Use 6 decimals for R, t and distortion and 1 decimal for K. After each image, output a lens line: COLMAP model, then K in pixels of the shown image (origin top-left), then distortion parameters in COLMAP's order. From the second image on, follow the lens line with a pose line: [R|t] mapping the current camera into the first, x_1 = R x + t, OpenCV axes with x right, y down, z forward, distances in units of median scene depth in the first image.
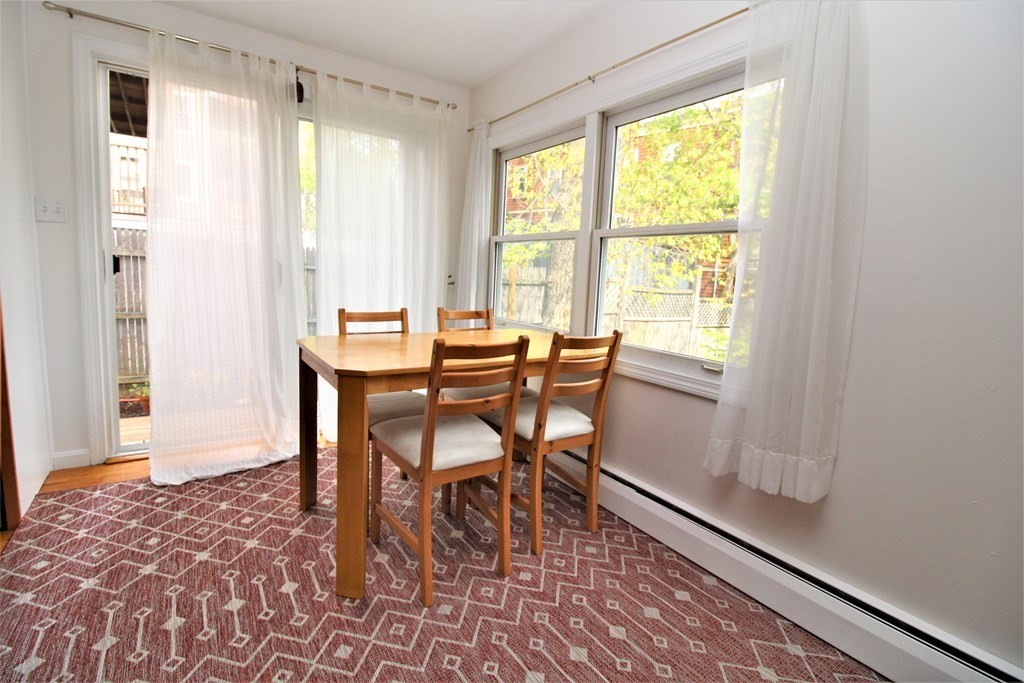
lens RADIAL K [[470.2, 0, 511.4], [0, 470.2, 326.5], [0, 0, 1]] dist [-0.002511, -0.012781]
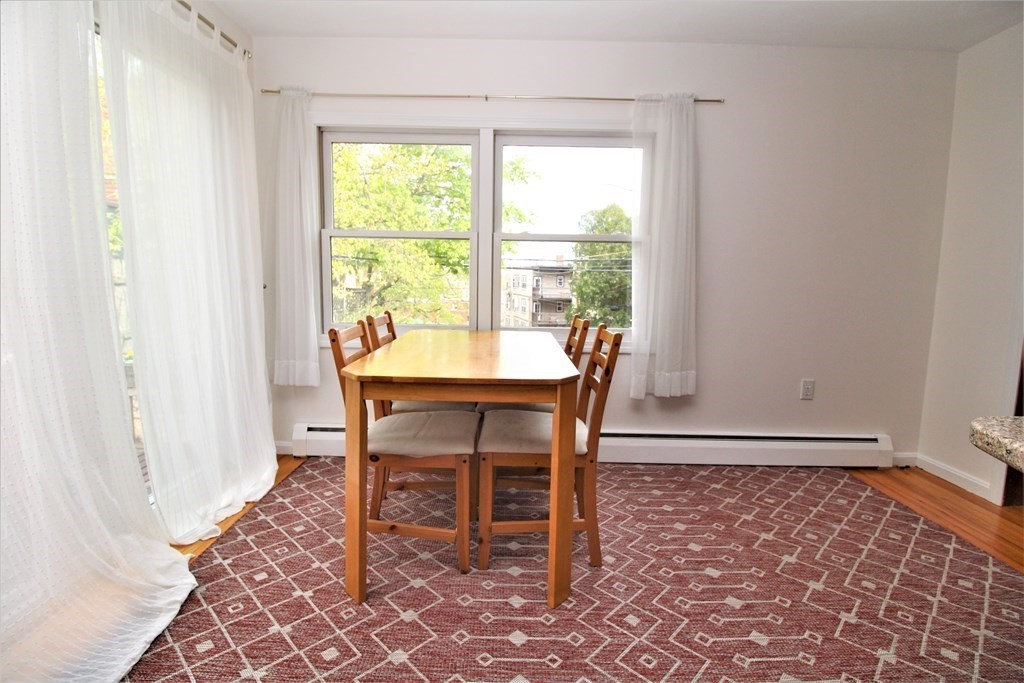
lens RADIAL K [[470.2, 0, 511.4], [0, 470.2, 326.5], [0, 0, 1]] dist [-0.002511, -0.012781]
pose [[0.566736, -0.129820, 0.813608, -1.053217], [0.106632, 0.990760, 0.083809, -0.096913], [-0.816970, 0.039259, 0.575342, 0.443064]]
